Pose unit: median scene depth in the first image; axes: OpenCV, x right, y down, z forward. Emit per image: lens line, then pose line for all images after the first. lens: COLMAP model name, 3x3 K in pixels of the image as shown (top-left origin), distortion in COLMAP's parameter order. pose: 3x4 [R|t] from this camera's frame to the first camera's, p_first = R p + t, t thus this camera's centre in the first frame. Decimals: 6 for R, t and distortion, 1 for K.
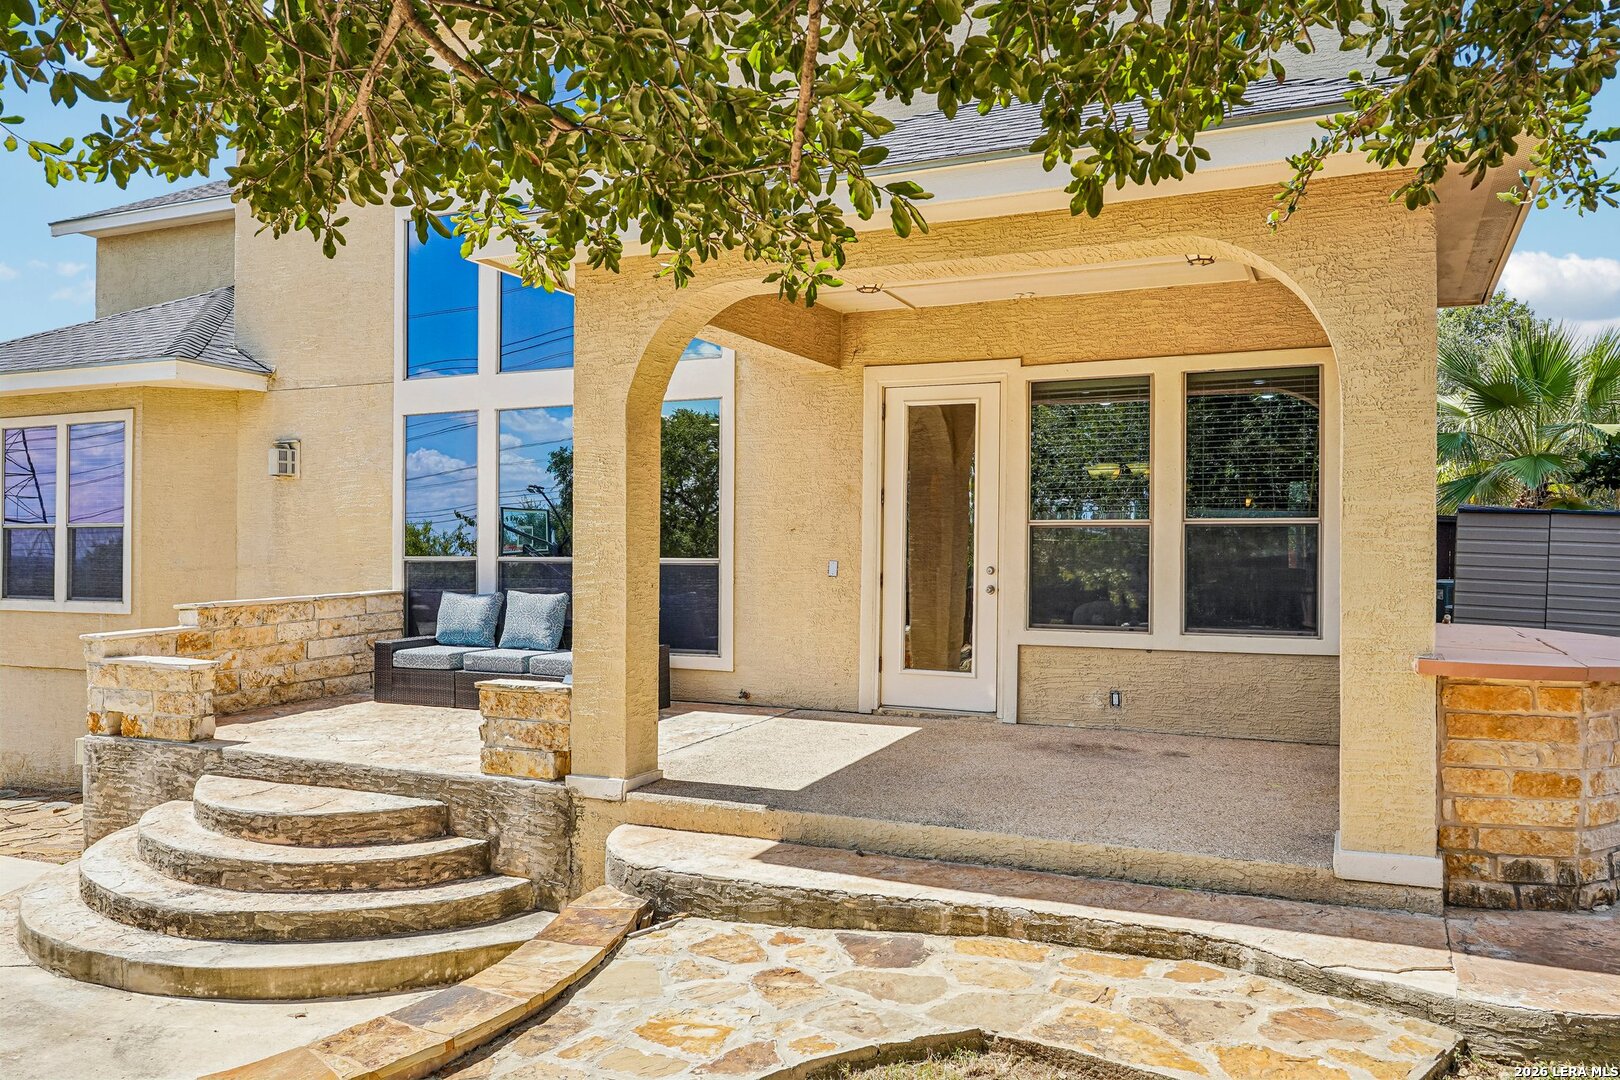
lens RADIAL K [[1210.6, 0, 803.6], [0, 1210.6, 538.1], [0, 0, 1]] dist [0.002962, -0.000154]
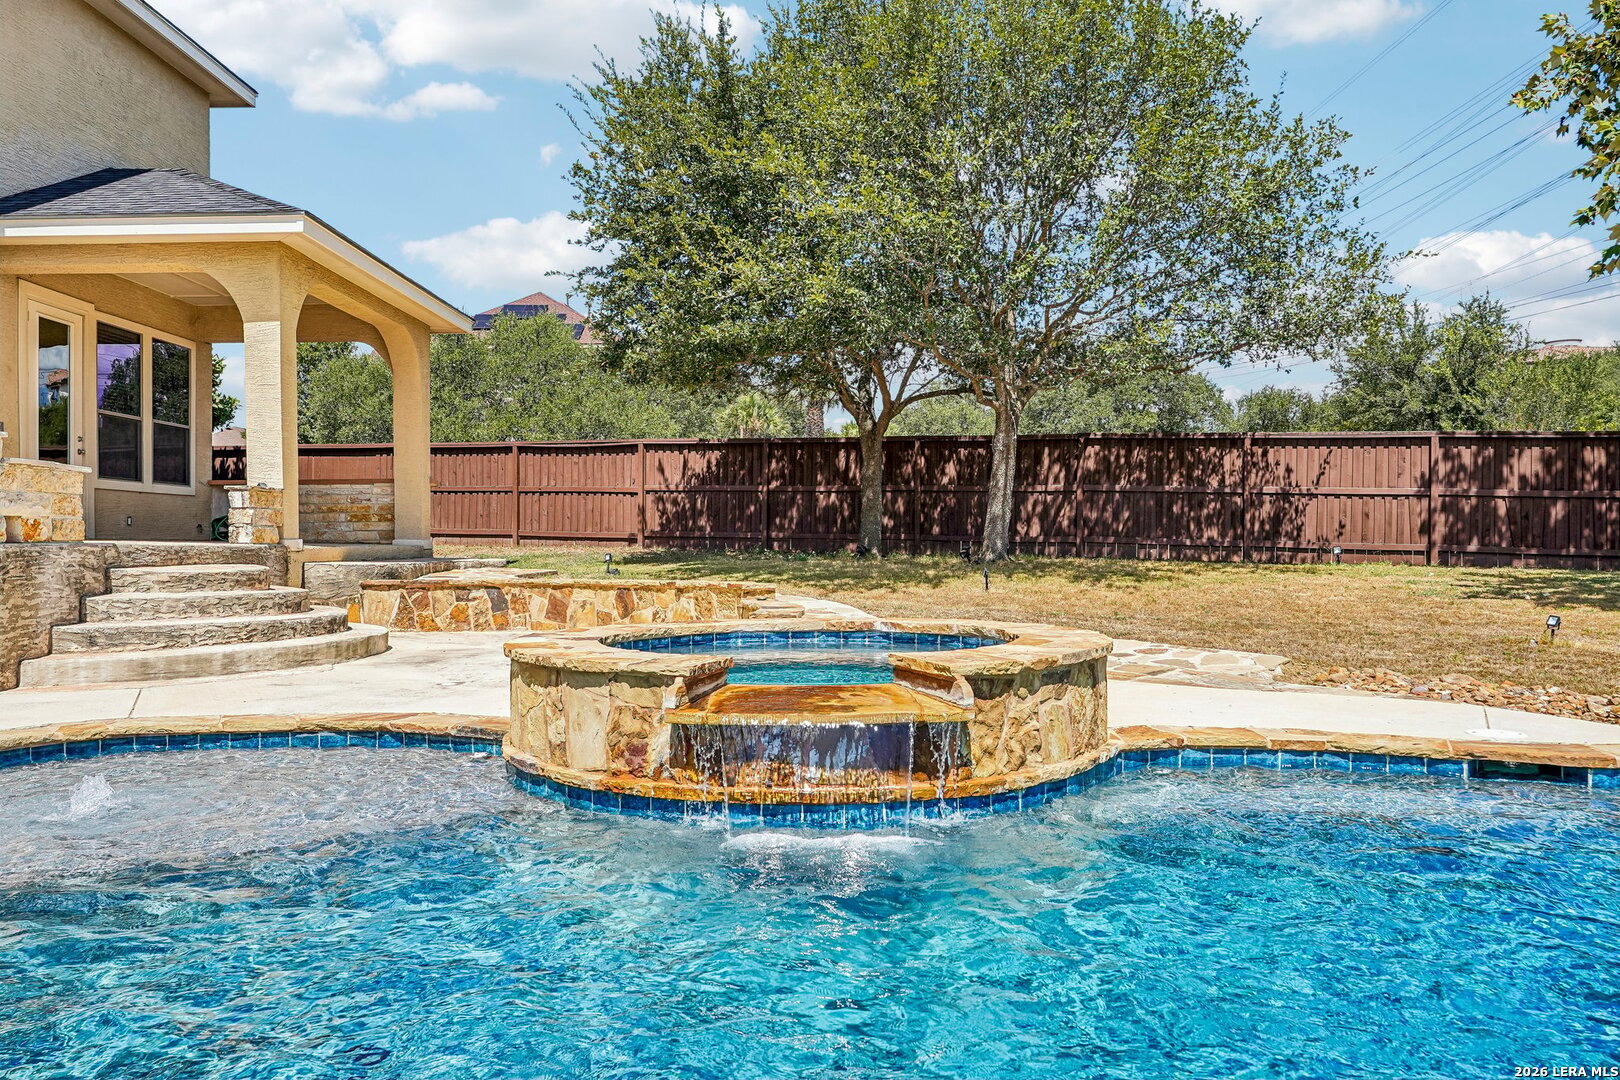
lens RADIAL K [[1127.5, 0, 769.4], [0, 1127.5, 534.3], [0, 0, 1]] dist [-0.011103, 0.005255]
pose [[-0.397006, 0.002373, 0.917813, -1.563565], [-0.011729, 0.999902, -0.007658, 0.154640], [-0.917741, -0.013805, -0.396940, 0.800355]]
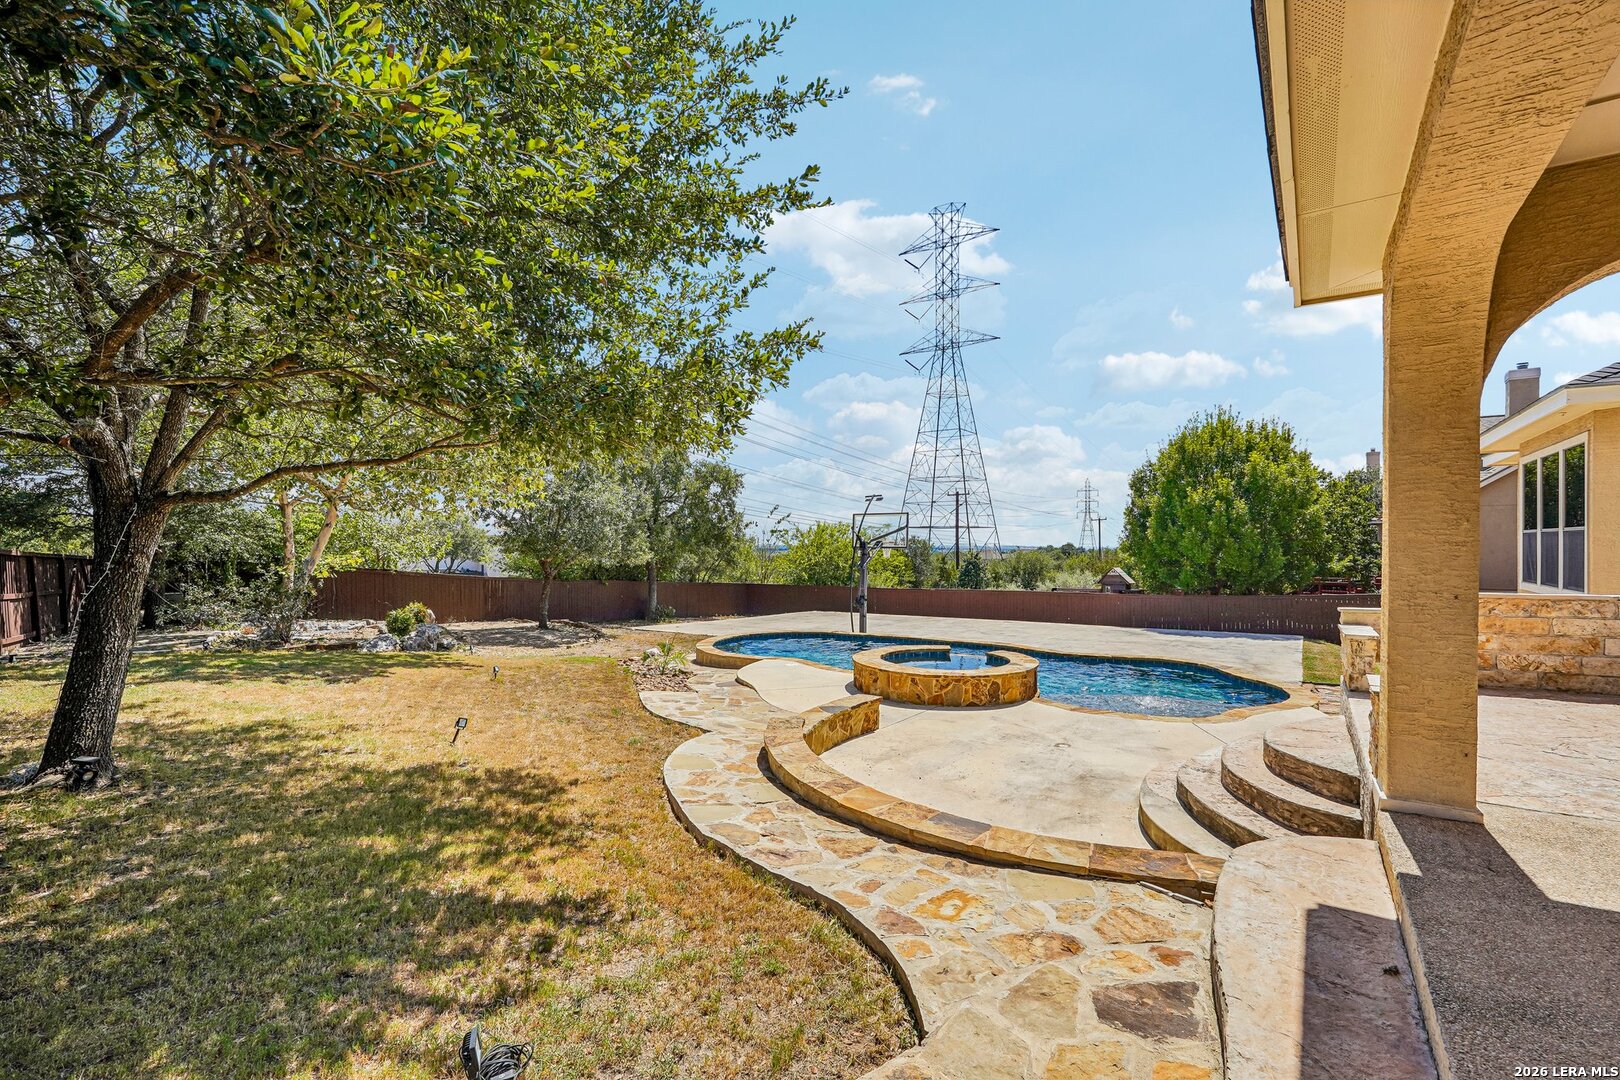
lens RADIAL K [[703.9, 0, 807.9], [0, 703.9, 555.4], [0, 0, 1]] dist [0.001100, 0.001106]
pose [[-0.164917, 0.014270, -0.986204, 0.402265], [0.013971, 0.999829, 0.012131, -0.005390], [0.986209, -0.011778, -0.165088, 0.539749]]
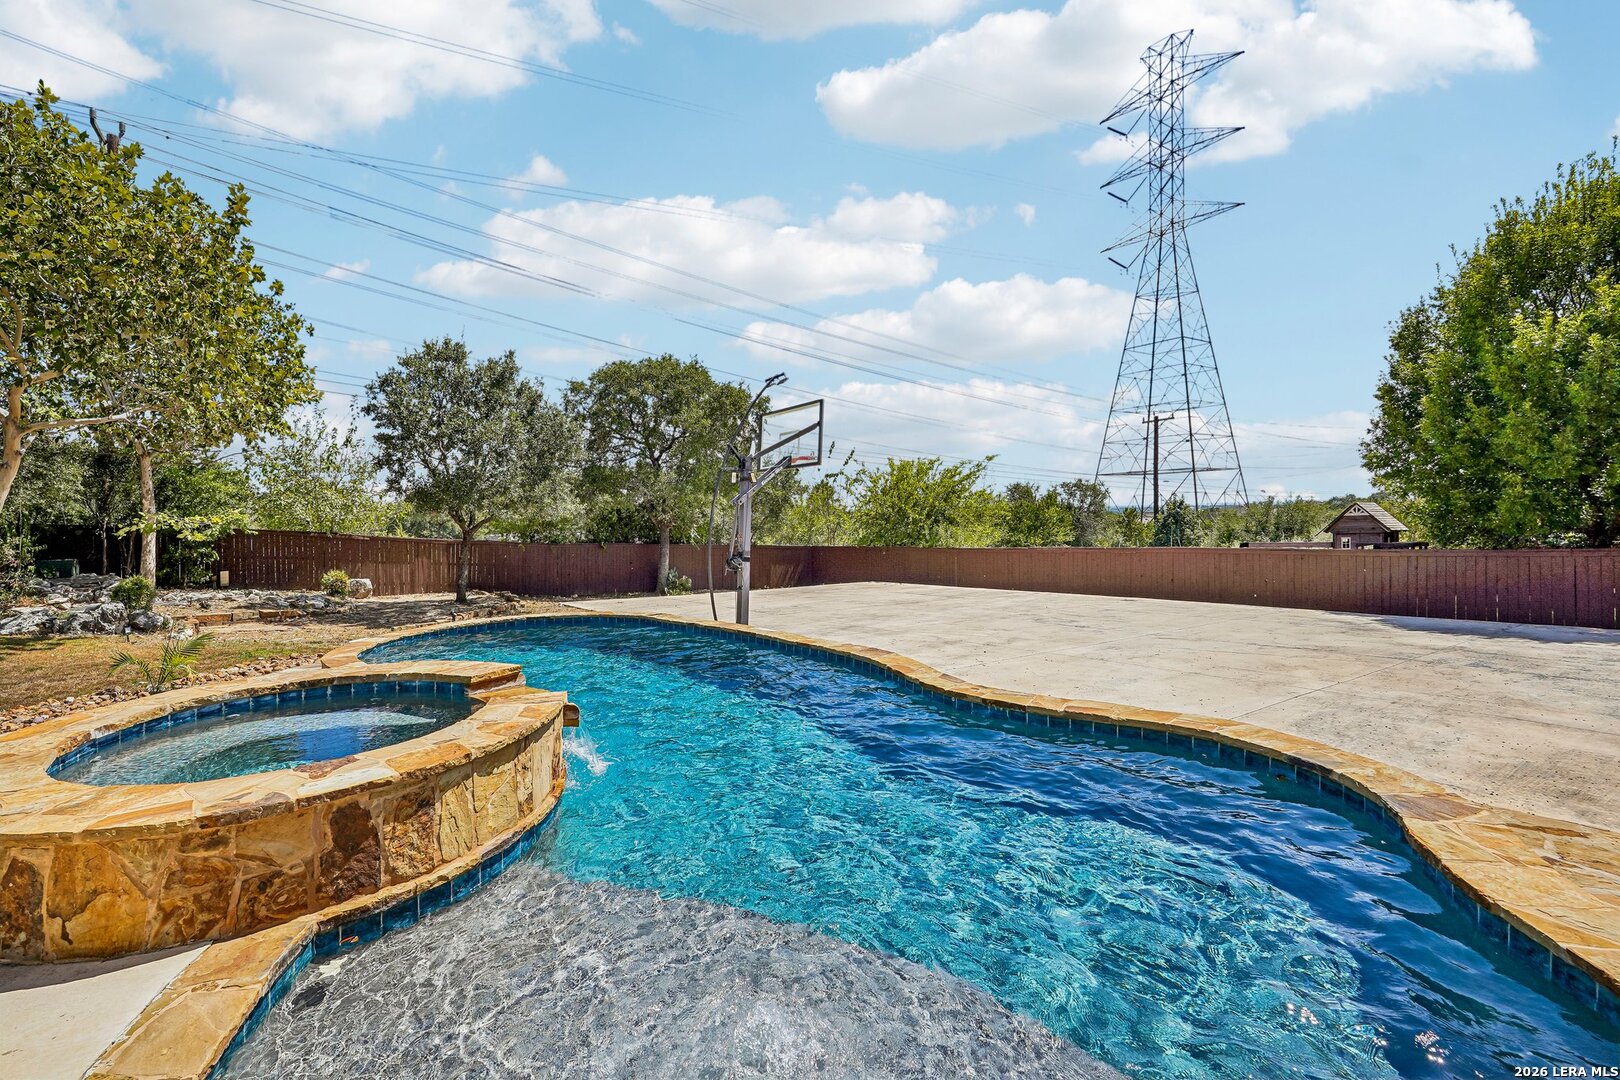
lens RADIAL K [[703.9, 0, 815.7], [0, 703.9, 549.7], [0, 0, 1]] dist [0.001100, 0.001106]
pose [[-0.501317, 0.049446, -0.863850, -0.794536], [0.043729, 0.998538, 0.031778, 0.113091], [0.864158, -0.021844, -0.502747, 1.093318]]
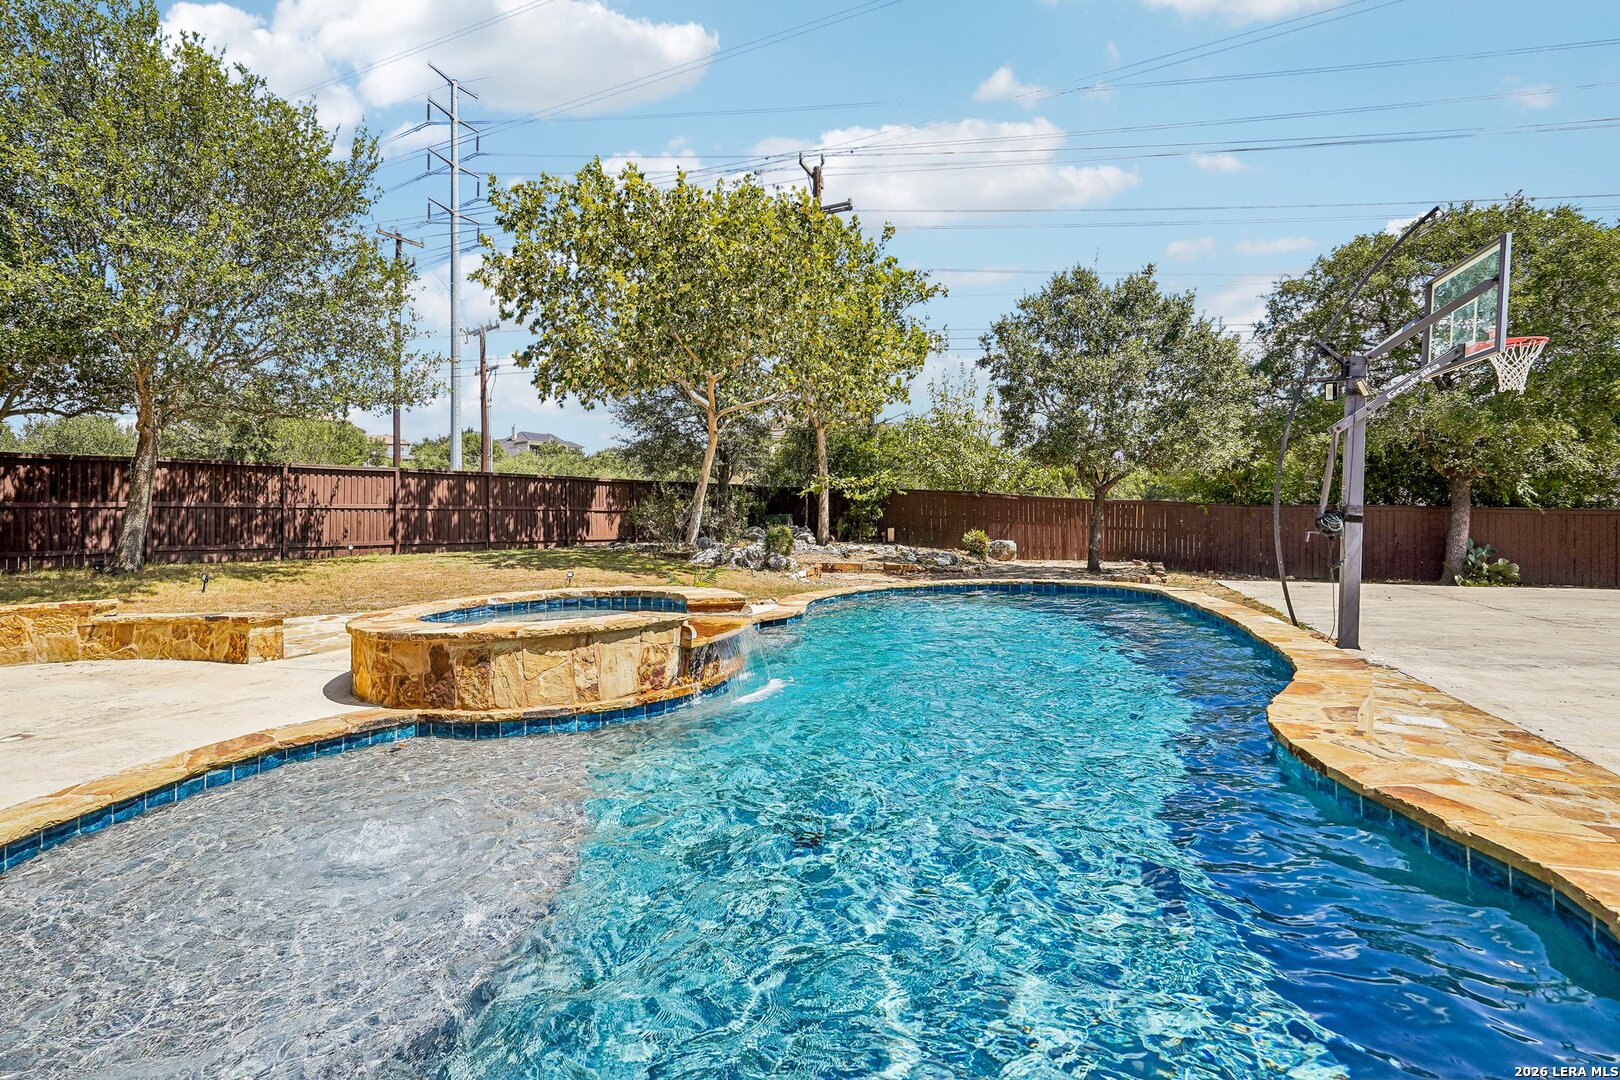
lens RADIAL K [[865.9, 0, 733.5], [0, 865.9, 513.9], [0, 0, 1]] dist [-0.011597, -0.000396]
pose [[-0.998323, 0.039242, -0.042554, -1.073529], [0.040049, 0.999030, -0.018290, 0.149474], [0.041795, -0.019963, -0.998927, 1.301093]]
